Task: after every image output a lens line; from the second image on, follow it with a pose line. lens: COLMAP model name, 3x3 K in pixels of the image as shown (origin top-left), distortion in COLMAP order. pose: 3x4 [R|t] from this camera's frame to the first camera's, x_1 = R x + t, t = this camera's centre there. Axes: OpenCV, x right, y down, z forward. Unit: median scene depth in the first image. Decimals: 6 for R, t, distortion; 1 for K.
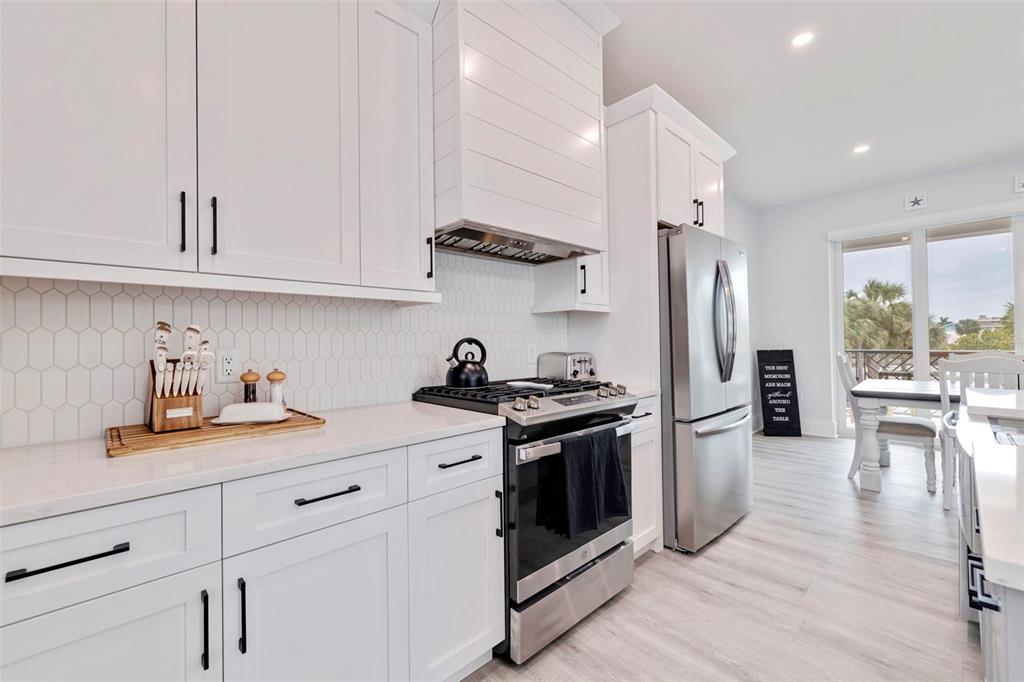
lens RADIAL K [[432.2, 0, 512.0], [0, 432.2, 341.0], [0, 0, 1]] dist [-0.000542, -0.000064]
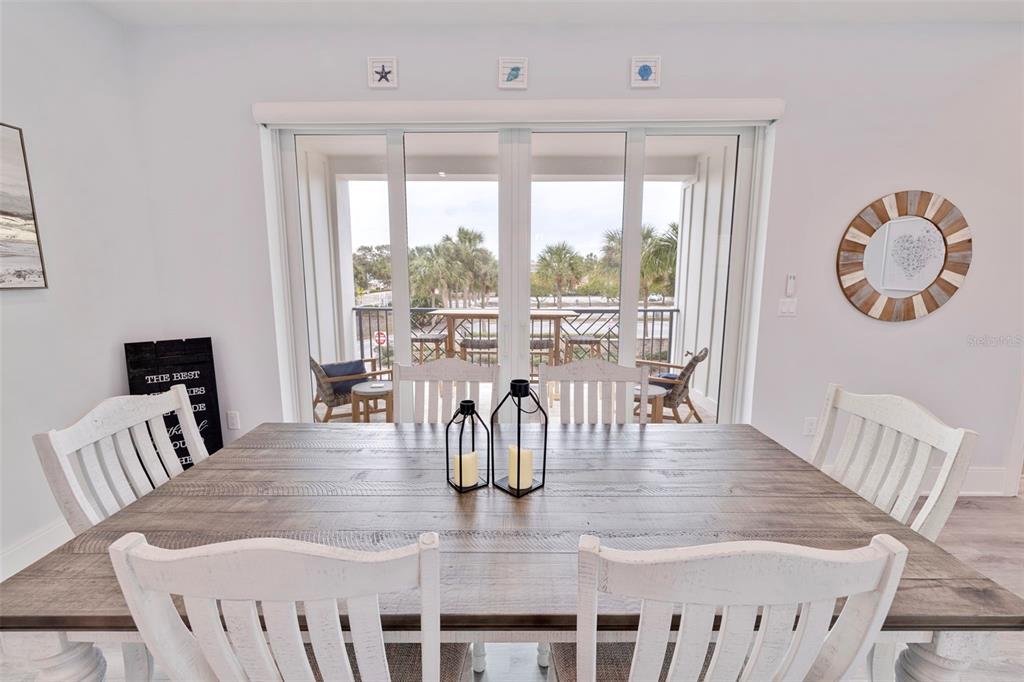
lens RADIAL K [[432.2, 0, 512.0], [0, 432.2, 341.0], [0, 0, 1]] dist [-0.000542, -0.000064]
pose [[0.710568, -0.093762, 0.697353, 0.545216], [-0.012841, 0.989189, 0.146086, -0.054775], [-0.703511, -0.112759, 0.701682, 0.388780]]
